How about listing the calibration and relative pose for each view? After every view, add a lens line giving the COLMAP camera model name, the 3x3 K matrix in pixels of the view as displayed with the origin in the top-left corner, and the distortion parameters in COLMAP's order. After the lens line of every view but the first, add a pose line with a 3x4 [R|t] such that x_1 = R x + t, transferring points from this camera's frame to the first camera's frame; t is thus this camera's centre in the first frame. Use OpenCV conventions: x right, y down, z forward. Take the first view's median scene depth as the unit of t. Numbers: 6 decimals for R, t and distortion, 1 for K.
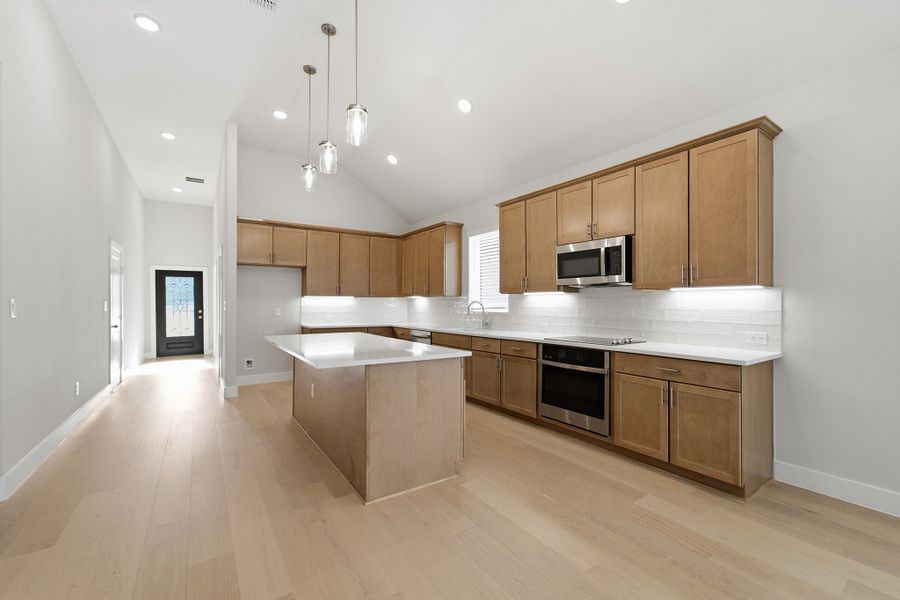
lens RADIAL K [[370.9, 0, 451.1], [0, 370.9, 304.7], [0, 0, 1]] dist [-0.001317, -0.000019]
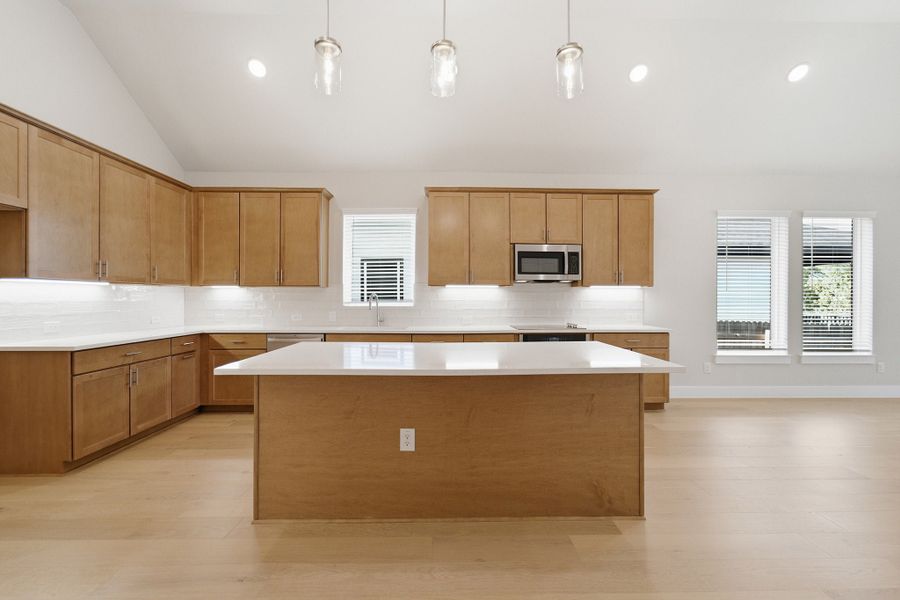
lens RADIAL K [[373.2, 0, 450.0], [0, 373.2, 300.0], [0, 0, 1]] dist [-0.026971, 0.000355]
pose [[0.554800, -0.001476, 0.831982, -0.722857], [0.002428, 0.999997, 0.000156, 0.006831], [-0.831980, 0.001934, 0.554802, 0.533020]]
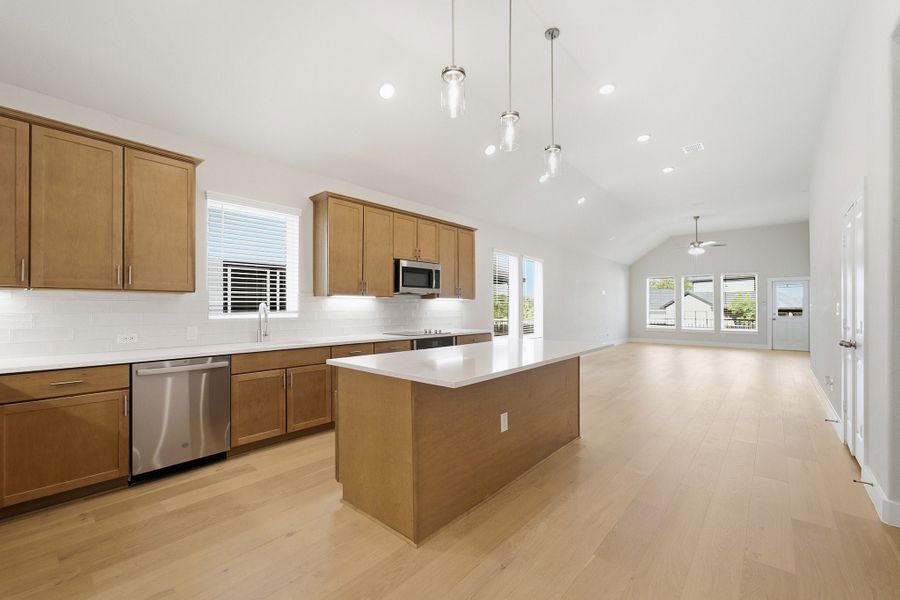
lens RADIAL K [[383.8, 0, 448.1], [0, 383.8, 306.0], [0, 0, 1]] dist [-0.001929, -0.000134]
pose [[-0.248990, 0.004132, 0.968497, -0.953757], [0.004311, 0.999986, -0.003158, -0.000874], [-0.968496, 0.003389, -0.249005, 1.129923]]
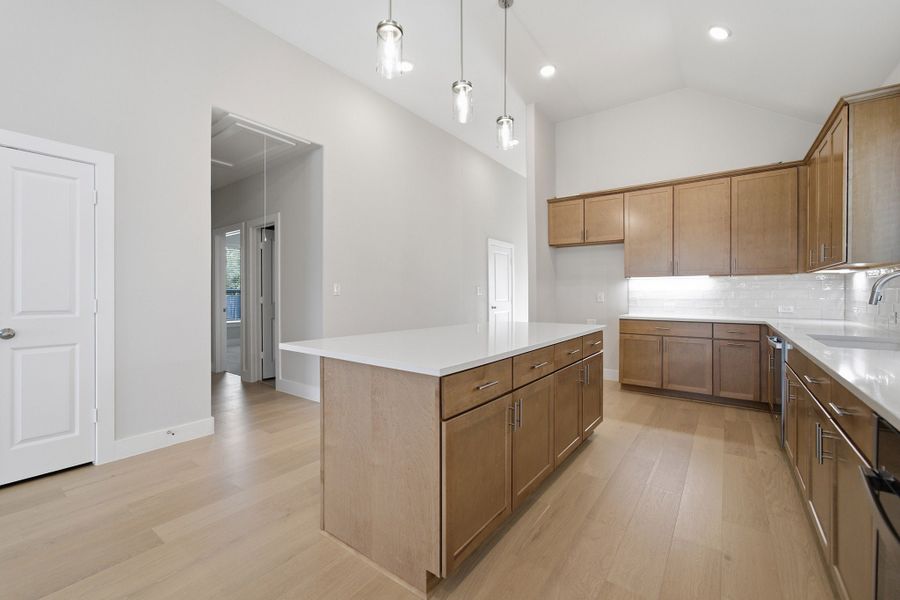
lens RADIAL K [[375.8, 0, 452.5], [0, 375.8, 294.7], [0, 0, 1]] dist [-0.003247, -0.000019]
pose [[0.339218, 0.000927, -0.940707, 0.364583], [0.000082, 0.999999, 0.001015, 0.019576], [0.940708, -0.000421, 0.339218, 0.584514]]
